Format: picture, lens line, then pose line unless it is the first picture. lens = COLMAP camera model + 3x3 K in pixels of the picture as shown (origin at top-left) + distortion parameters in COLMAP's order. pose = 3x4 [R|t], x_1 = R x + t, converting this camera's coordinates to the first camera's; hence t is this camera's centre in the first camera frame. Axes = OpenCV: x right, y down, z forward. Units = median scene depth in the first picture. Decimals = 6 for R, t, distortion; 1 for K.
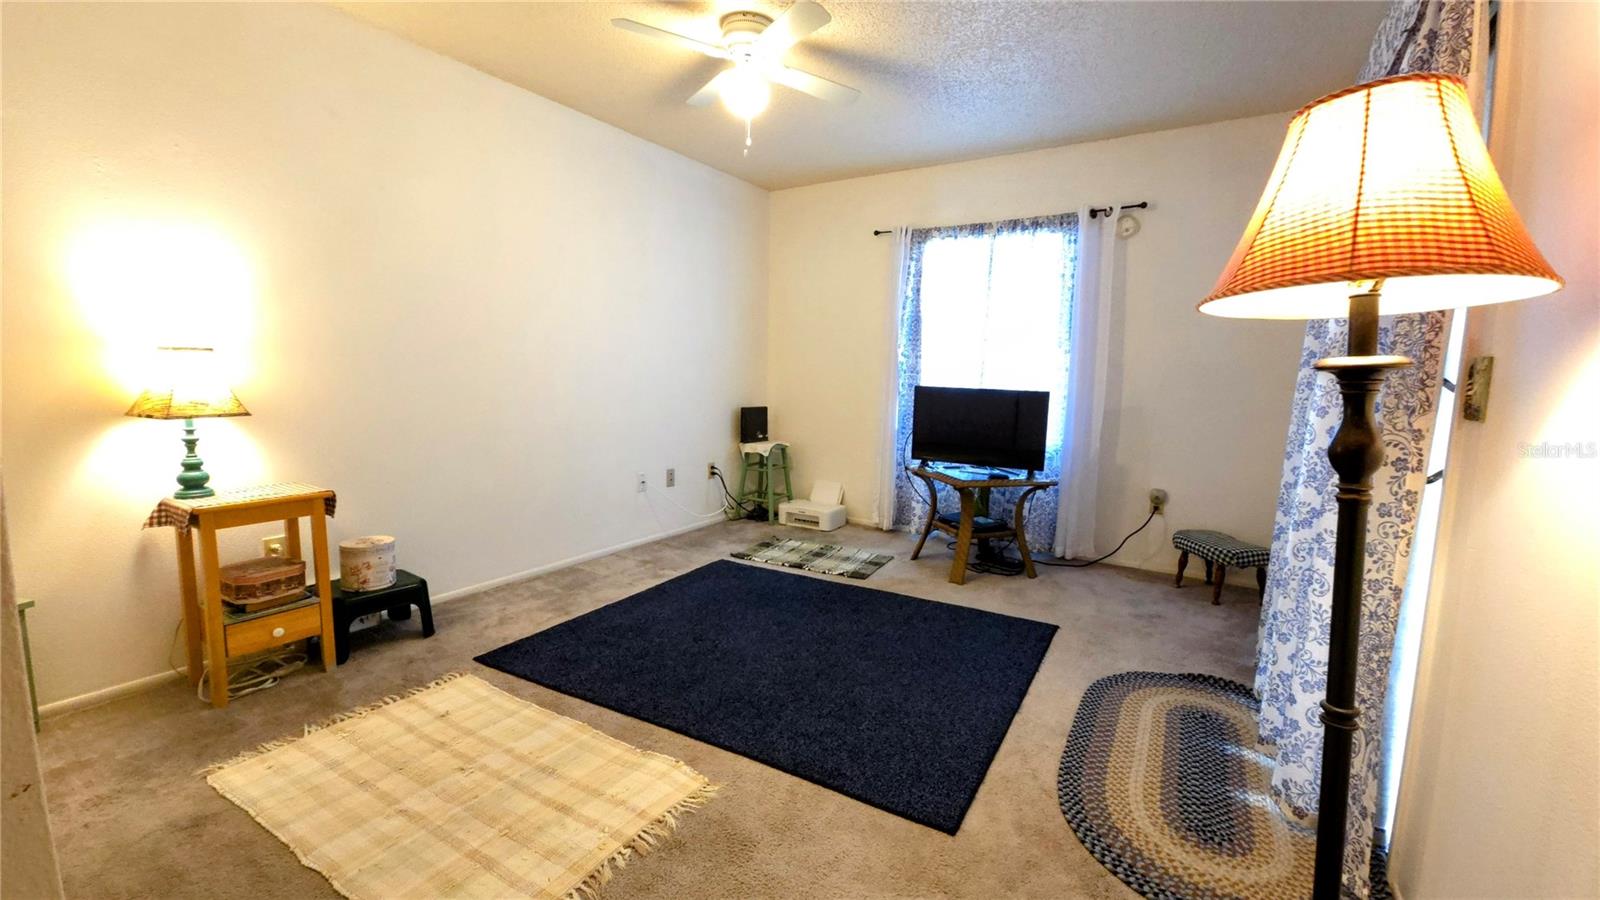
lens RADIAL K [[652.5, 0, 795.5], [0, 652.5, 446.2], [0, 0, 1]] dist [-0.003002, 0.000023]
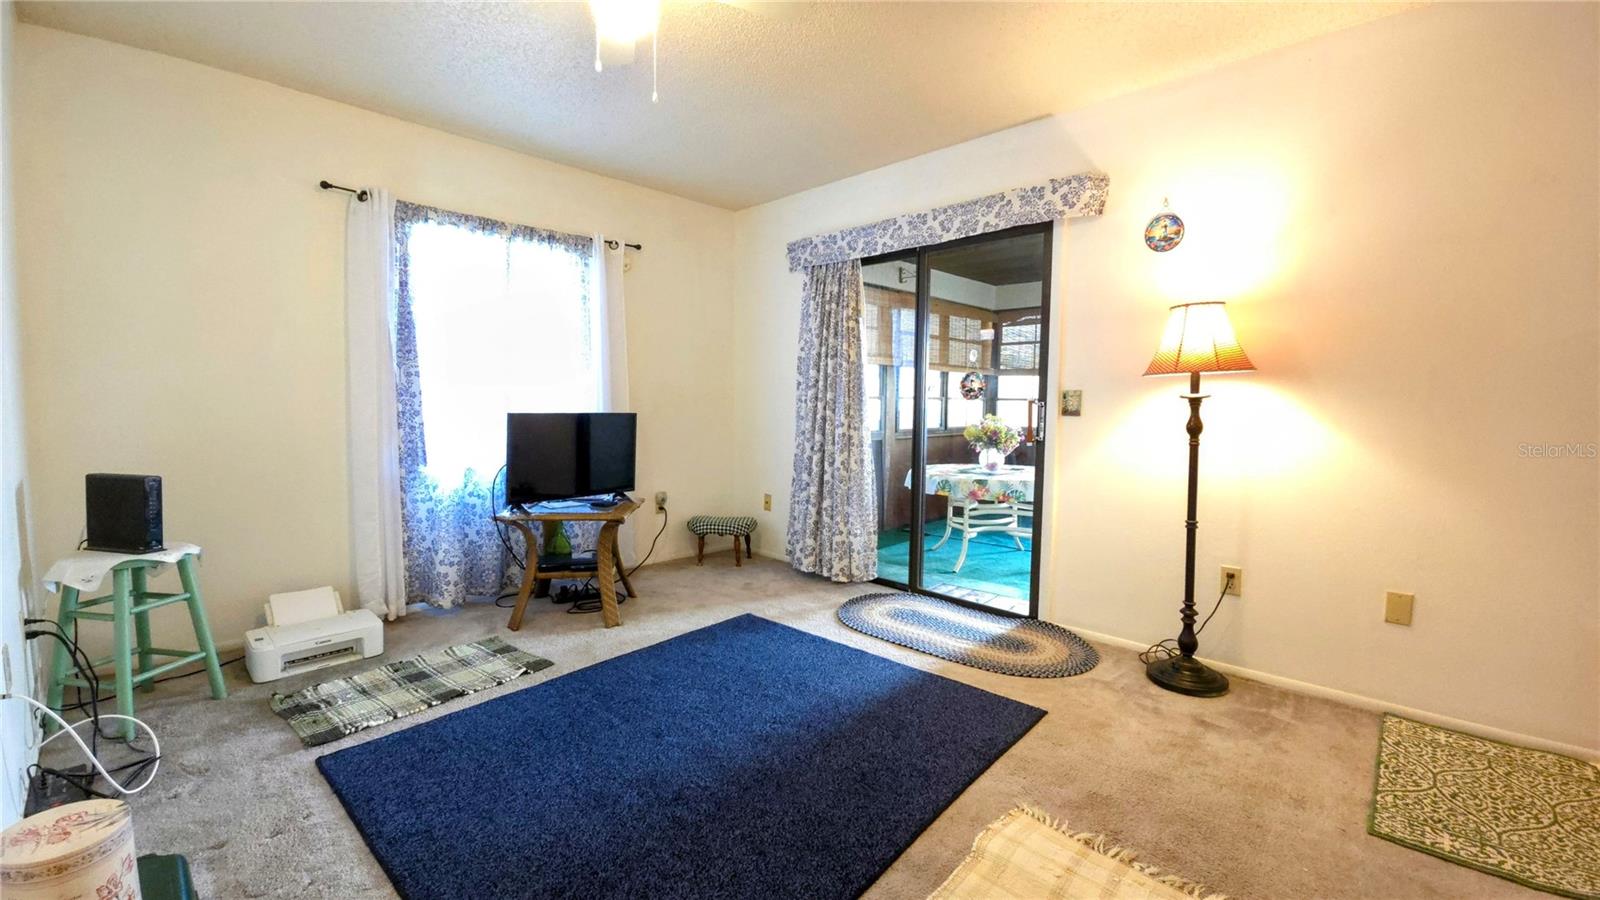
lens RADIAL K [[652.5, 0, 795.5], [0, 652.5, 446.2], [0, 0, 1]] dist [-0.003002, 0.000023]
pose [[0.201758, -0.089757, 0.975314, -0.532845], [0.108256, 0.991734, 0.068873, -0.070026], [-0.973434, 0.091688, 0.209807, 0.503592]]
